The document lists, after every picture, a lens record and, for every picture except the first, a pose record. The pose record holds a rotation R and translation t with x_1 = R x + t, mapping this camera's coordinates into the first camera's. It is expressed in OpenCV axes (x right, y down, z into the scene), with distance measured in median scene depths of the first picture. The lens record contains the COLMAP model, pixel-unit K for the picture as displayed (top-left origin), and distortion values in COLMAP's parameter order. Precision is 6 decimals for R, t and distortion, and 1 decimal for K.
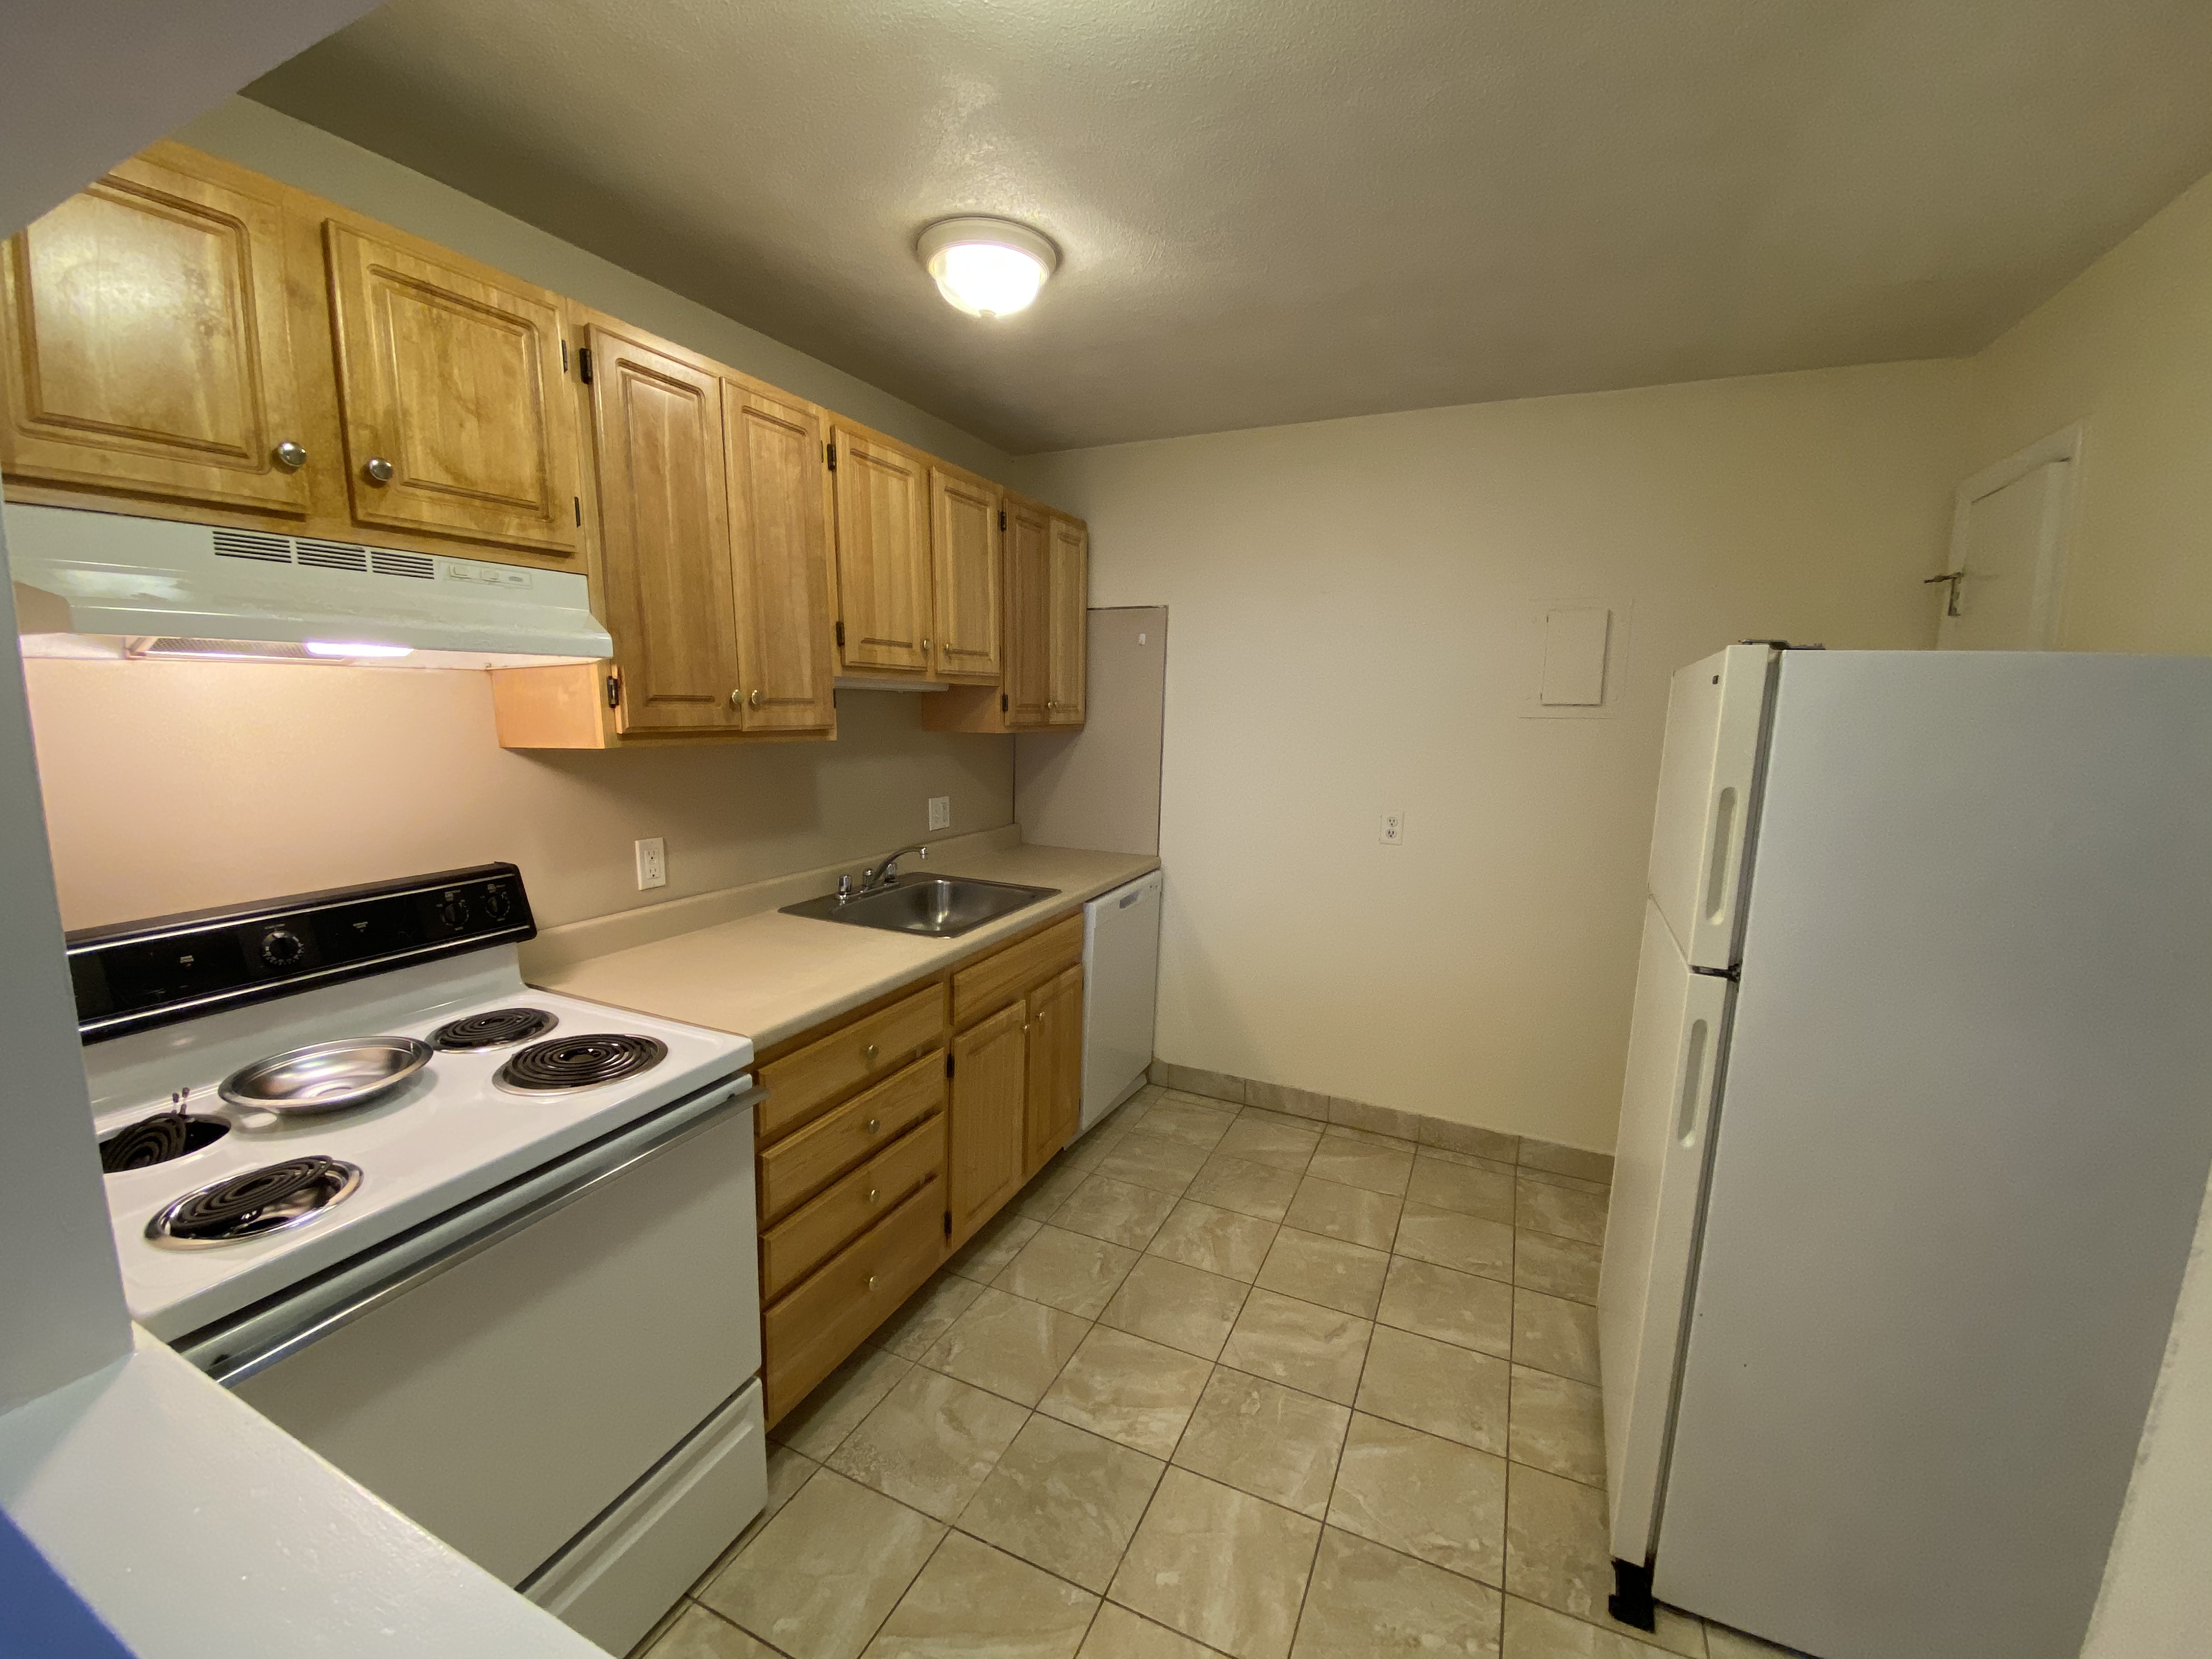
lens RADIAL K [[904.8, 0, 1106.9], [0, 904.8, 840.9], [0, 0, 1]] dist [-0.000842, -0.000360]
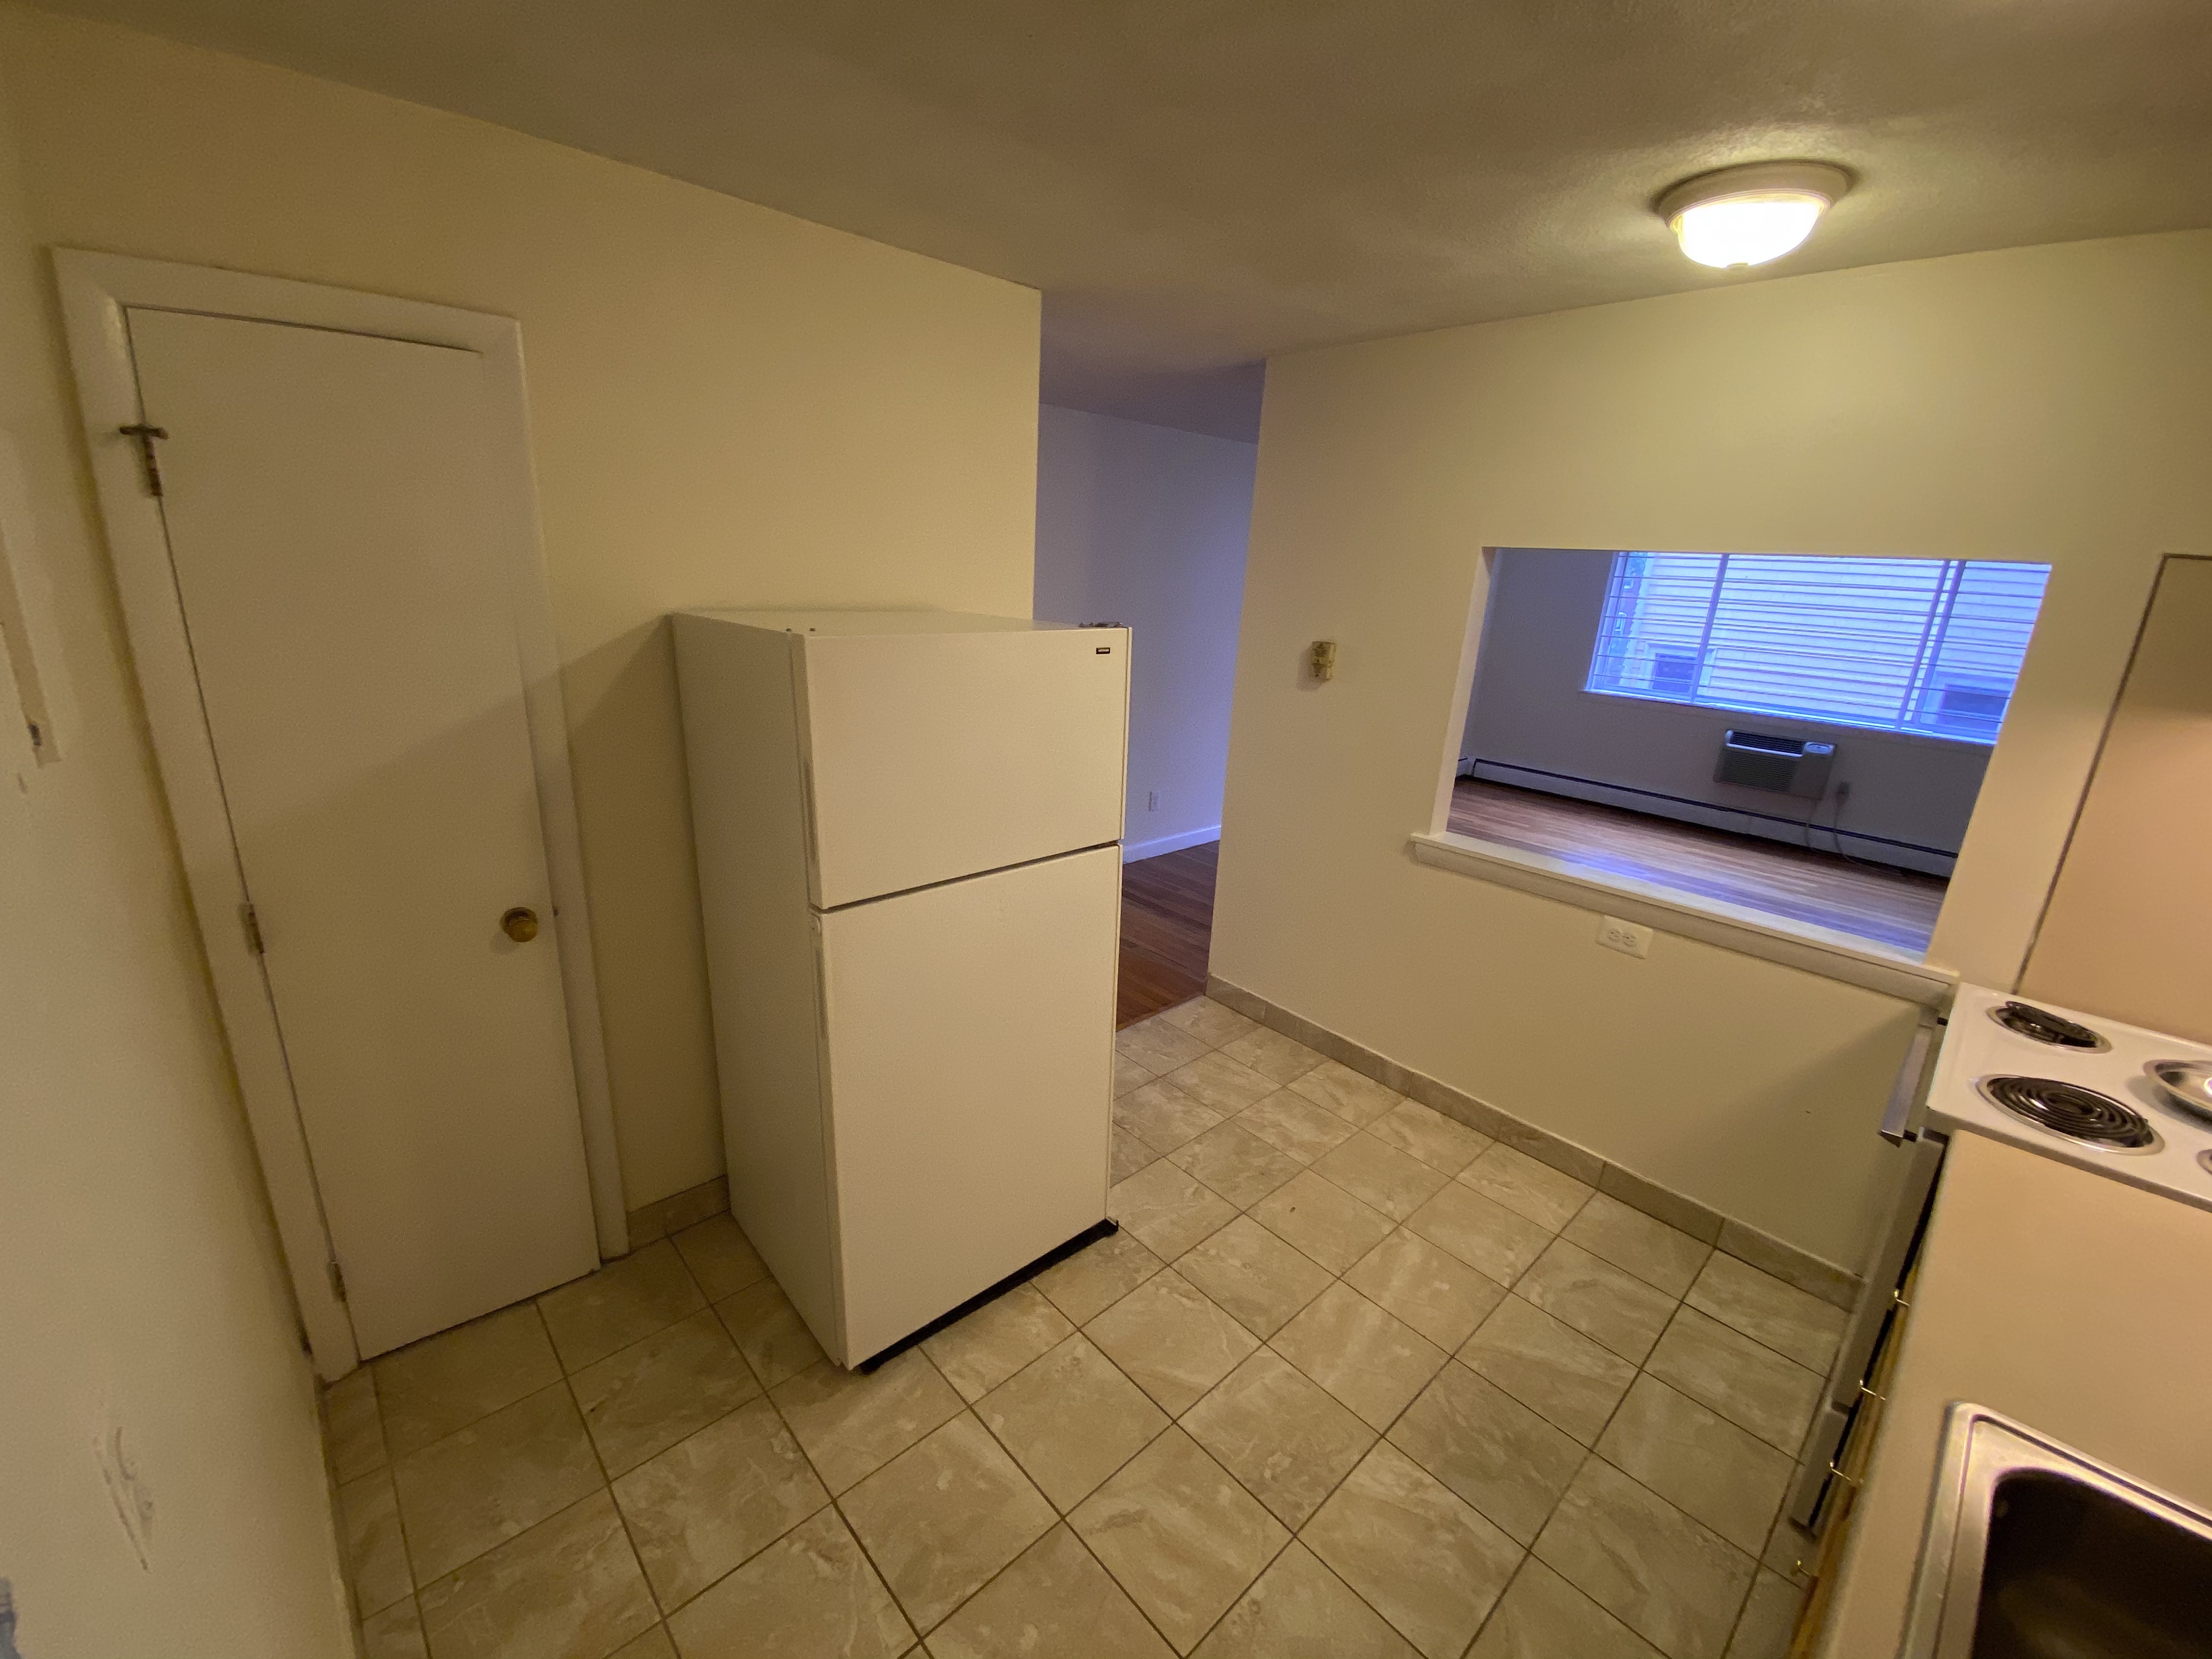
lens RADIAL K [[904.8, 0, 1106.7], [0, 904.8, 818.6], [0, 0, 1]] dist [-0.000842, -0.000360]
pose [[-0.922118, -0.167568, 0.348738, 0.112411], [-0.004774, 0.906206, 0.422809, -0.387941], [-0.386878, 0.388215, -0.836429, 1.656450]]
